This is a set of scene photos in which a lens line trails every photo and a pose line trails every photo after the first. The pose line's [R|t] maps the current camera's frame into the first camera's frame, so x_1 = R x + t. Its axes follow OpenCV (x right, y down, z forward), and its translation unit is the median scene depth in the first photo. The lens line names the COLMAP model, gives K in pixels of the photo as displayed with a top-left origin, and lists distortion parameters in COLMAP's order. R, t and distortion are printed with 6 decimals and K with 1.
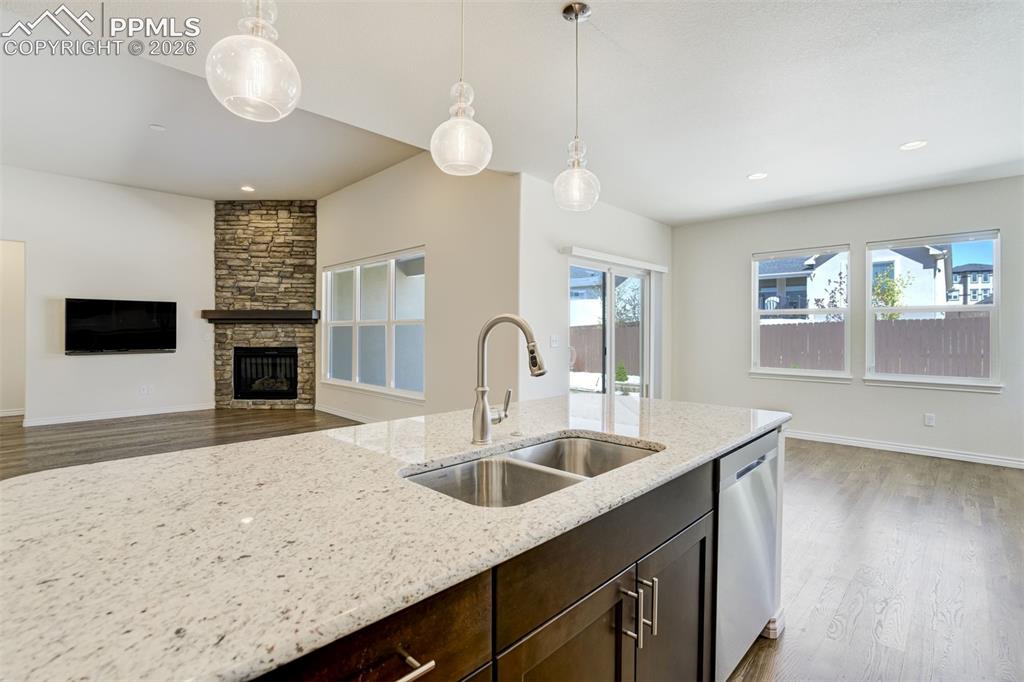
lens RADIAL K [[446.1, 0, 523.9], [0, 446.1, 335.4], [0, 0, 1]] dist [-0.041167, 0.011360]
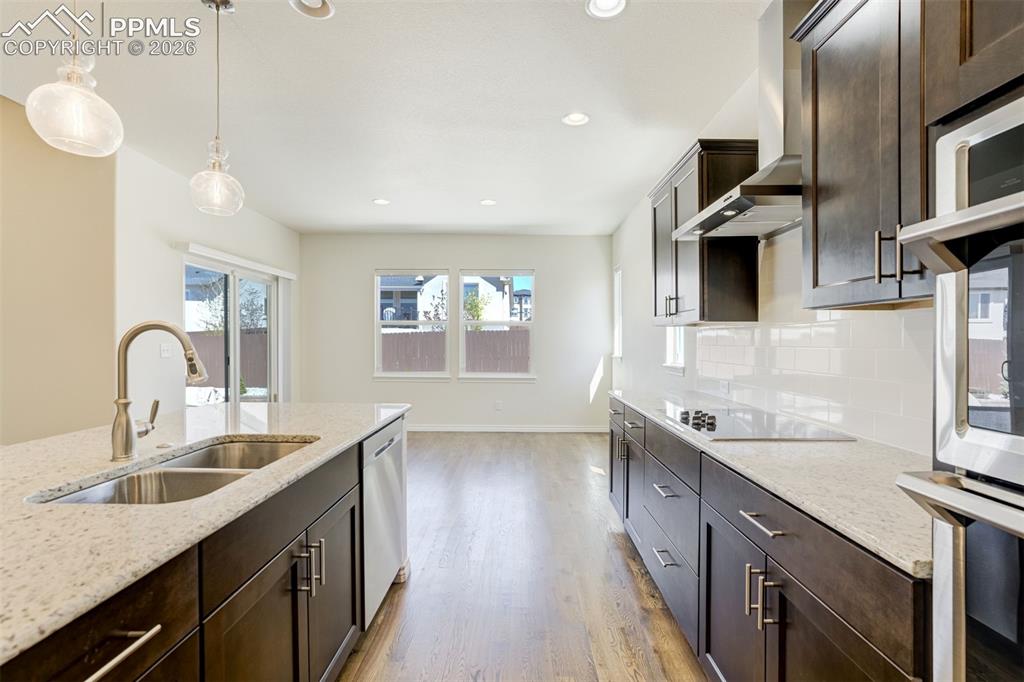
lens RADIAL K [[476.3, 0, 512.0], [0, 476.3, 341.0], [0, 0, 1]] dist [-0.044164, 0.016412]
pose [[0.716561, 0.000093, 0.697525, -0.152452], [0.003979, 0.999983, -0.004221, 0.002125], [-0.697514, 0.005800, 0.716548, -0.205180]]
